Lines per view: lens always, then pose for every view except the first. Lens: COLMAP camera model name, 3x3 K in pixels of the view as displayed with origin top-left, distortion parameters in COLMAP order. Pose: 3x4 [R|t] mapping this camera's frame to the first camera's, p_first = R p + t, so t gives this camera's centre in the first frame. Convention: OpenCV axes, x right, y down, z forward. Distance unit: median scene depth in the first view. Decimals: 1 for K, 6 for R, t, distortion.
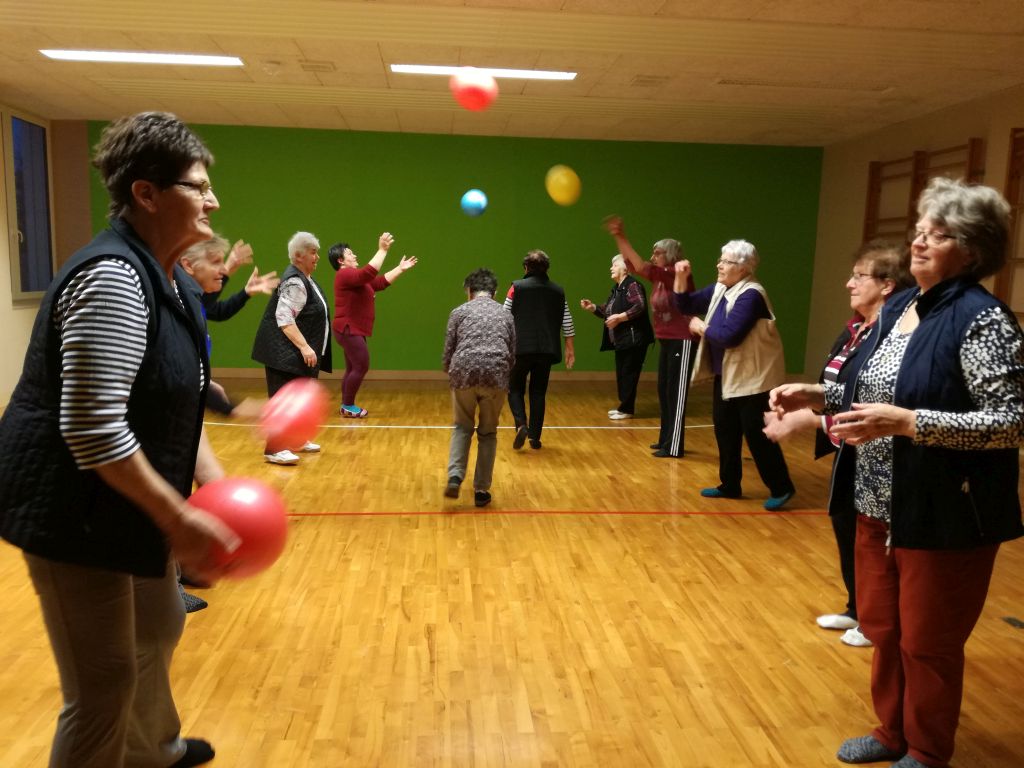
lens RADIAL K [[841.7, 0, 517.6], [0, 841.7, 403.6], [0, 0, 1]] dist [0.075216, -0.133013]
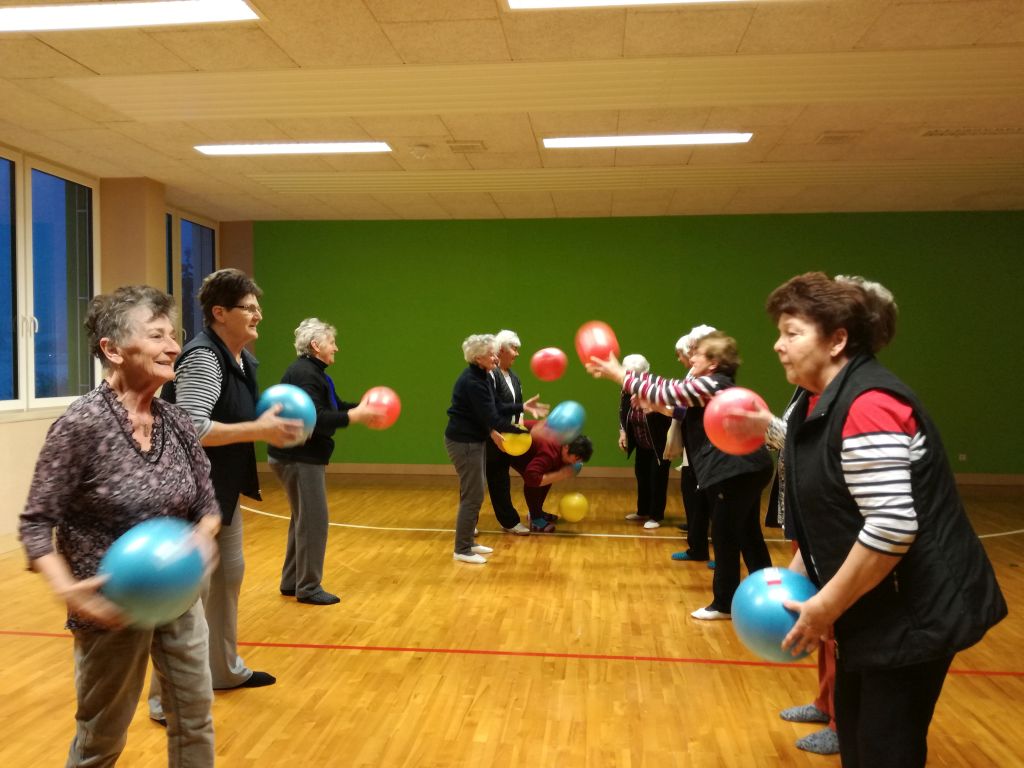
lens RADIAL K [[841.7, 0, 513.1], [0, 841.7, 396.2], [0, 0, 1]] dist [0.075216, -0.133013]
pose [[0.980909, -0.010648, -0.194175, -0.008473], [-0.011815, 0.993392, -0.114162, -0.023047], [0.194107, 0.114276, 0.974301, 0.187568]]
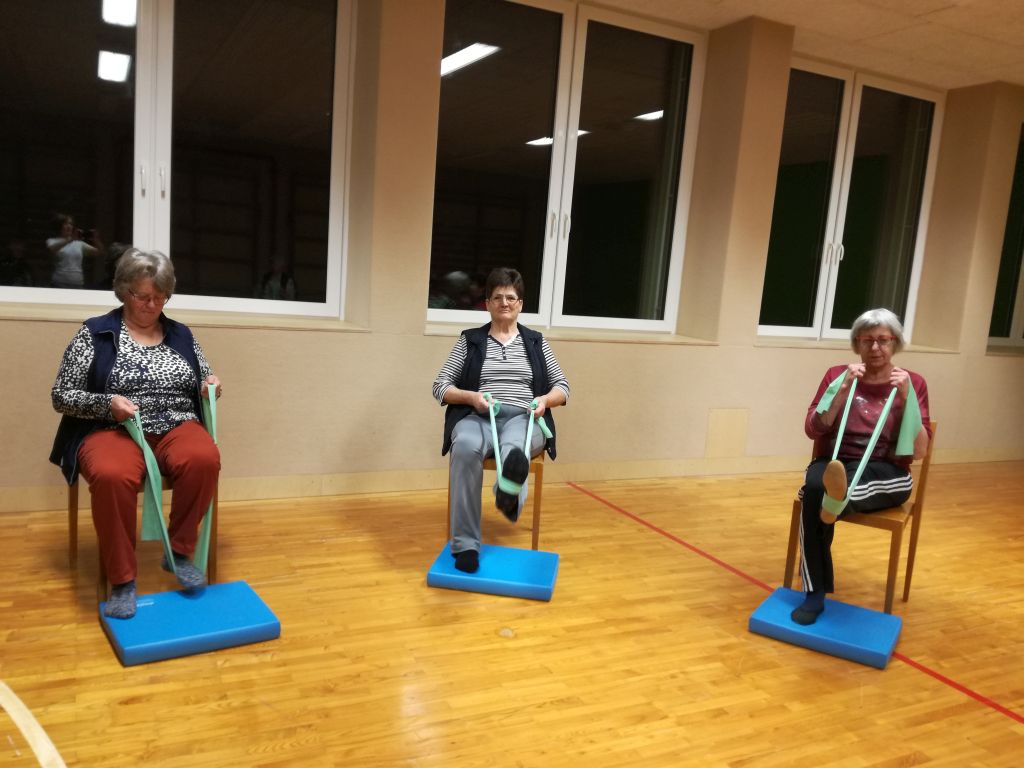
lens RADIAL K [[841.7, 0, 514.2], [0, 841.7, 392.1], [0, 0, 1]] dist [0.075216, -0.133013]
pose [[0.357007, 0.135836, -0.924172, 0.044662], [-0.209988, 0.975717, 0.062294, -0.049319], [0.910193, 0.171825, 0.376862, 0.450584]]
